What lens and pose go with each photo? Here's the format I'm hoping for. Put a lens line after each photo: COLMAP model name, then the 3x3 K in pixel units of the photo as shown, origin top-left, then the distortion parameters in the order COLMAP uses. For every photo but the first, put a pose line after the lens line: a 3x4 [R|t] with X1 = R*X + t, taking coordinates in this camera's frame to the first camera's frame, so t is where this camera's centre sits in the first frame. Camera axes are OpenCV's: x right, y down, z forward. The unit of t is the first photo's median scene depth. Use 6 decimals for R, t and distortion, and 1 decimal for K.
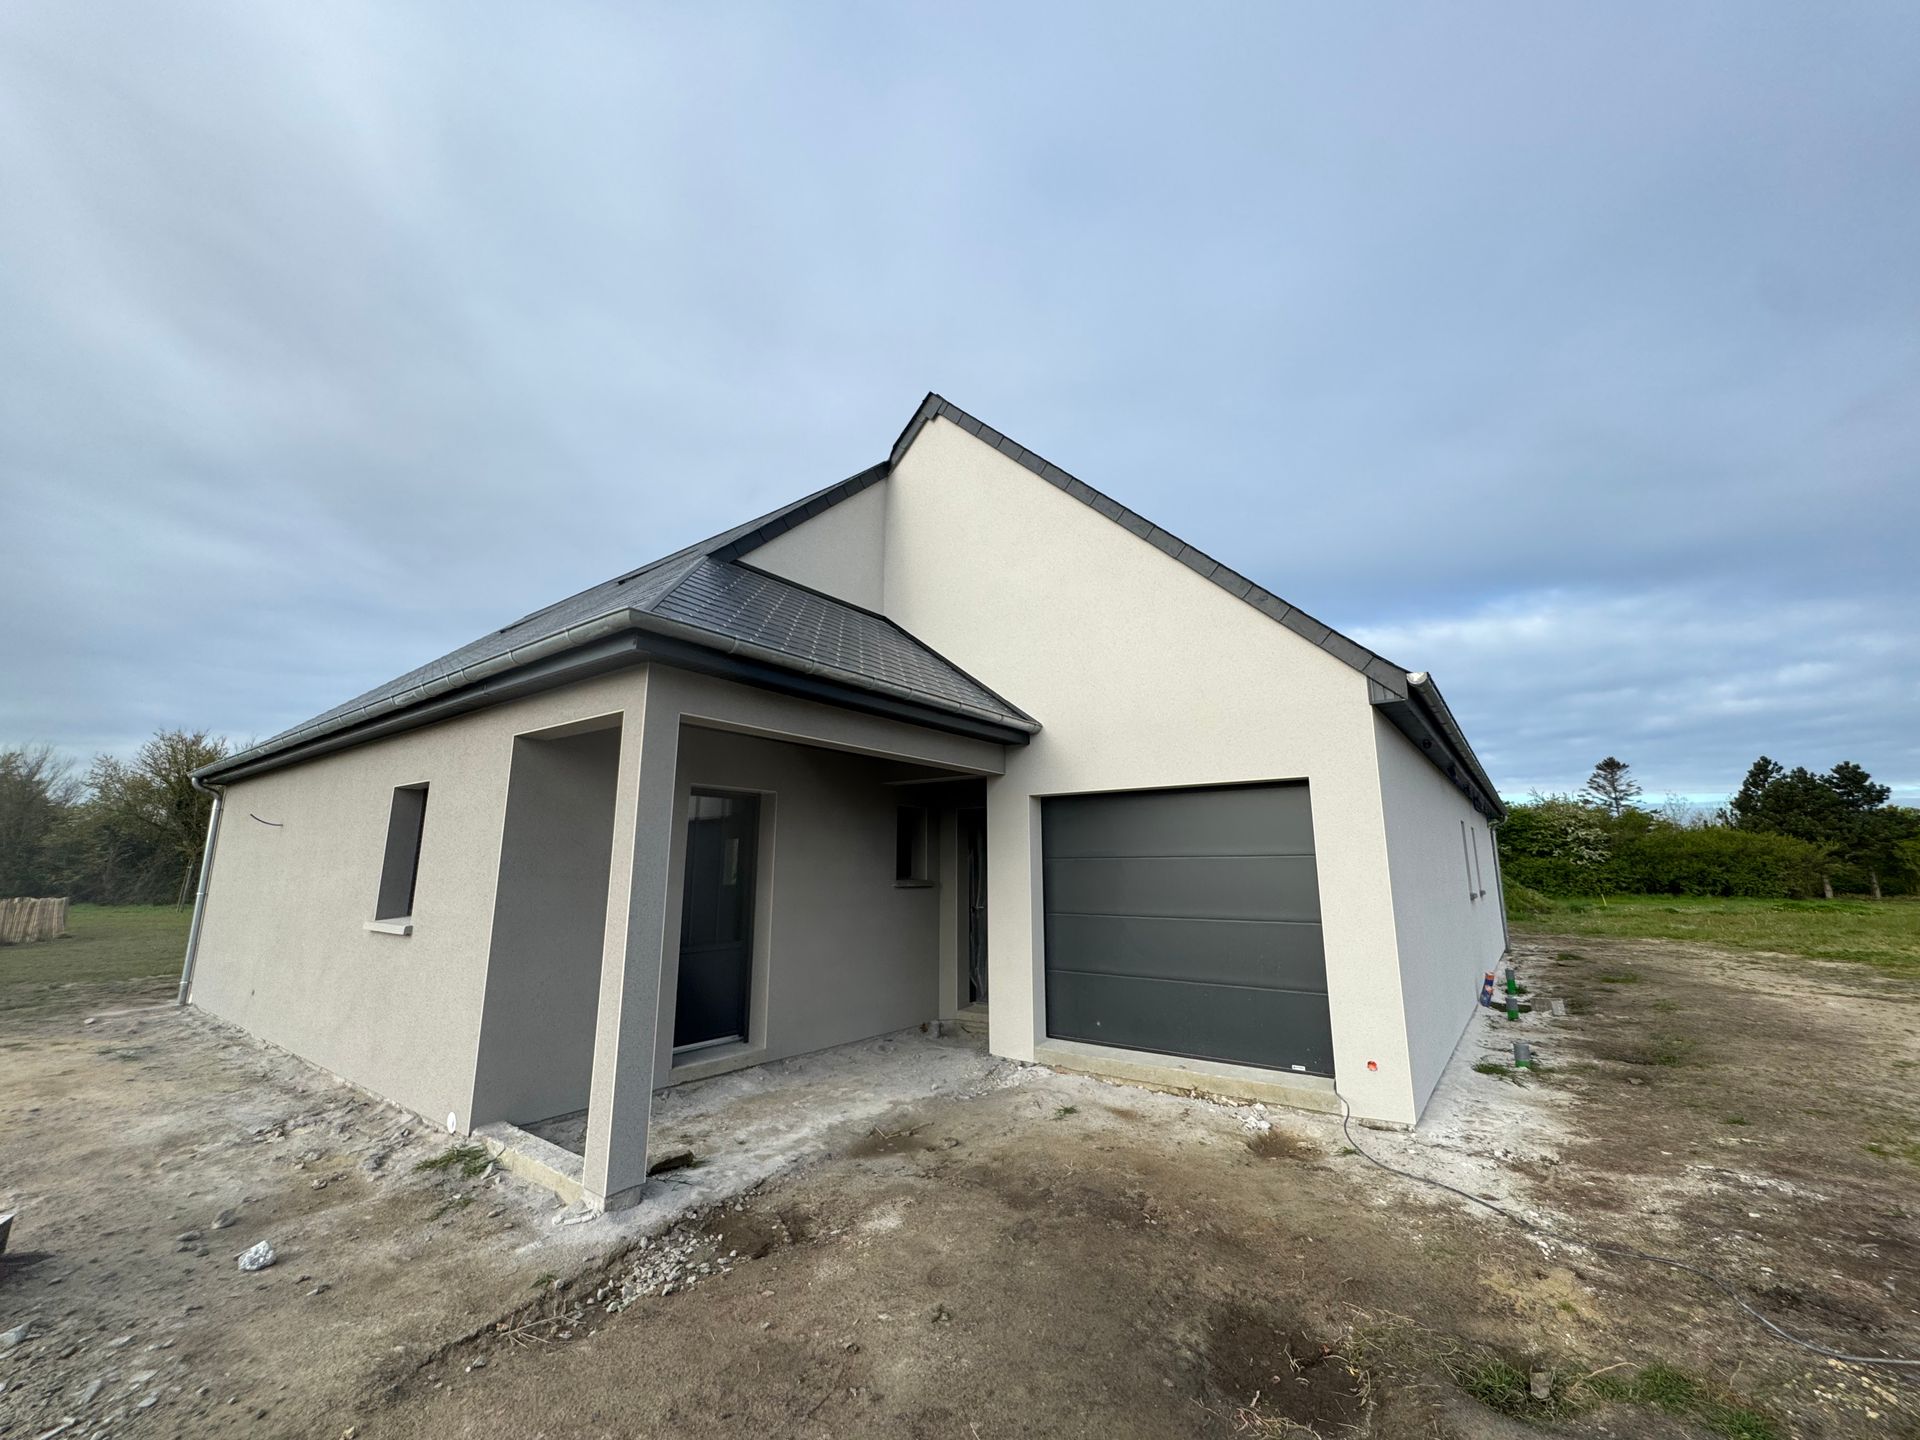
lens RADIAL K [[760.5, 0, 960.0], [0, 760.5, 720.0], [0, 0, 1]] dist [-0.001496, -0.000181]
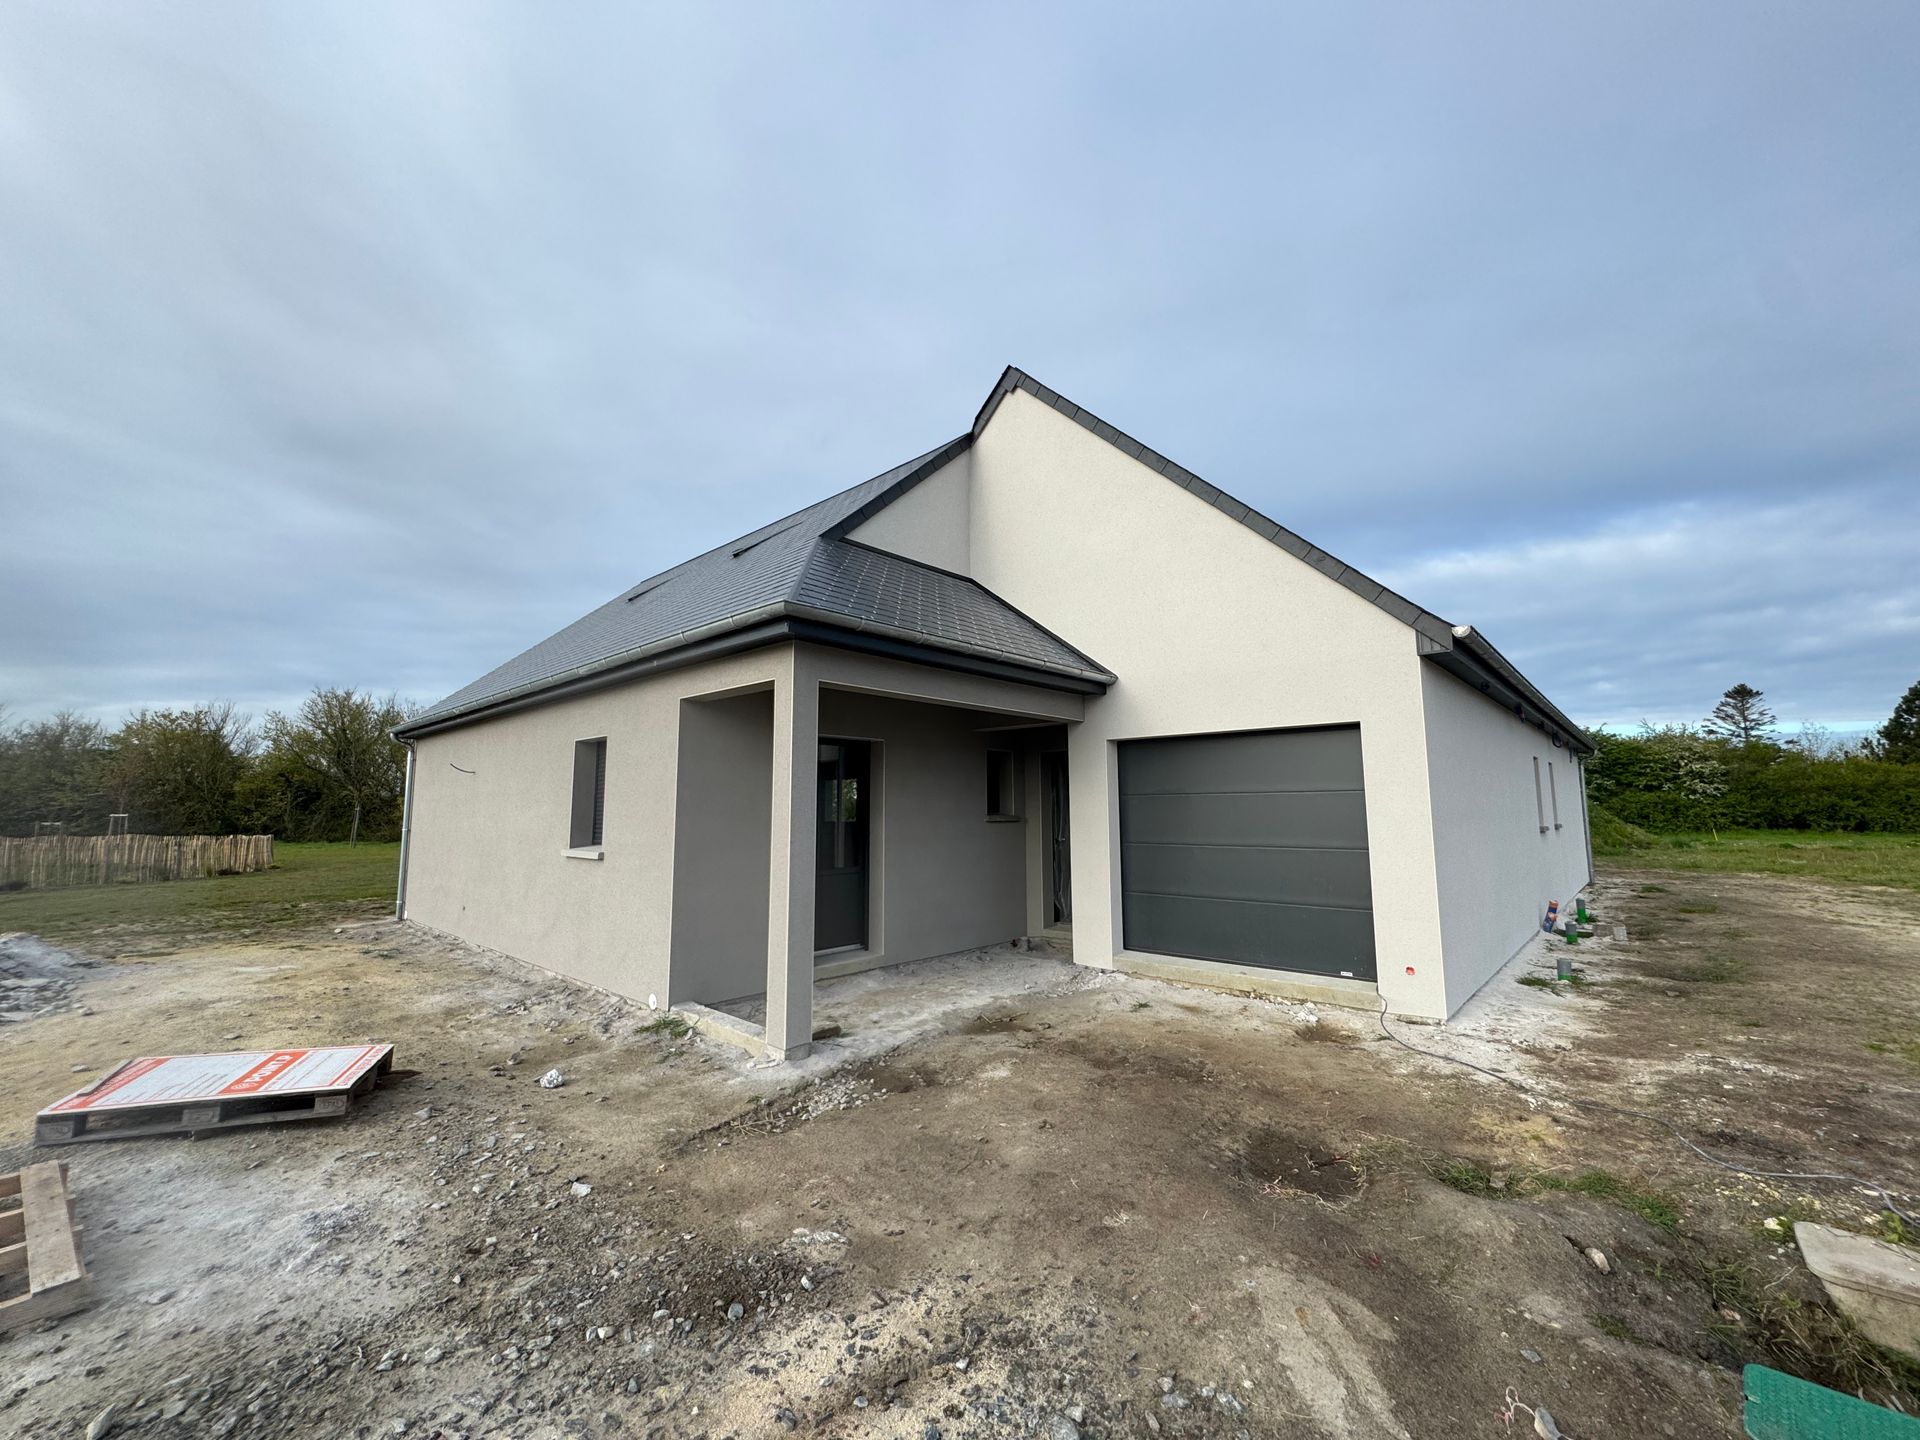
lens RADIAL K [[760.5, 0, 960.0], [0, 760.5, 720.0], [0, 0, 1]] dist [-0.001496, -0.000181]
pose [[0.995043, -0.016445, -0.098076, -0.014220], [0.024110, 0.996701, 0.077493, -0.023436], [0.096478, -0.079473, 0.992157, -0.139457]]
